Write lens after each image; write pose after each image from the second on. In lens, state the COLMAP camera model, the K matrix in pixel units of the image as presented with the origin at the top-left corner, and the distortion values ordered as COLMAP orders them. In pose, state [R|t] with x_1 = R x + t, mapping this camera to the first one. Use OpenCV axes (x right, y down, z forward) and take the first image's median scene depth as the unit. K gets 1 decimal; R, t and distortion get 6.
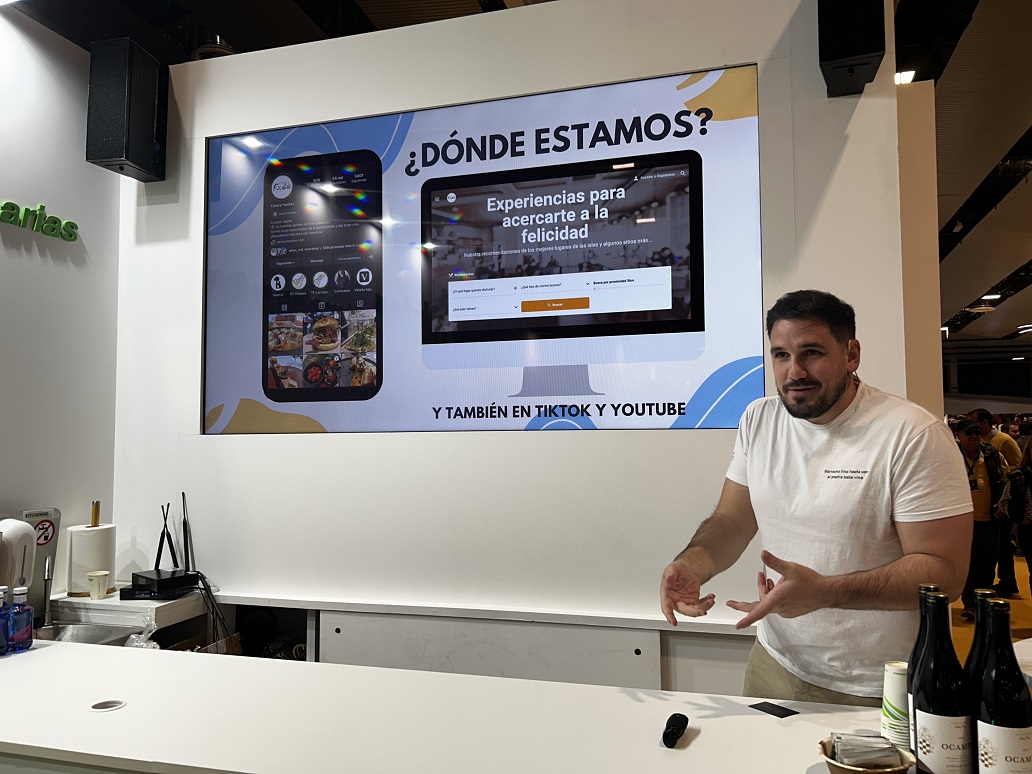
lens RADIAL K [[779.8, 0, 515.4], [0, 779.8, 384.5], [0, 0, 1]] dist [-0.006172, 0.002405]
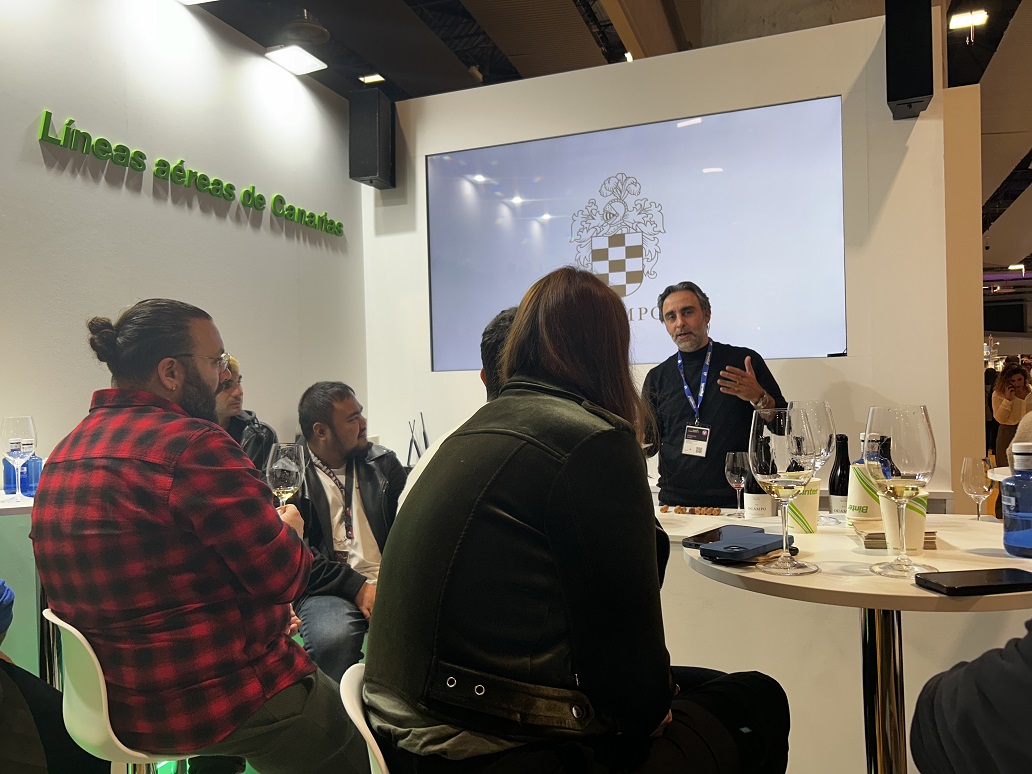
lens RADIAL K [[779.8, 0, 516.3], [0, 779.8, 387.8], [0, 0, 1]] dist [-0.006172, 0.002405]
pose [[0.996615, -0.014889, -0.080857, -0.138661], [0.019639, 0.998107, 0.058284, 0.014367], [0.079836, -0.059675, 0.995020, -0.391792]]
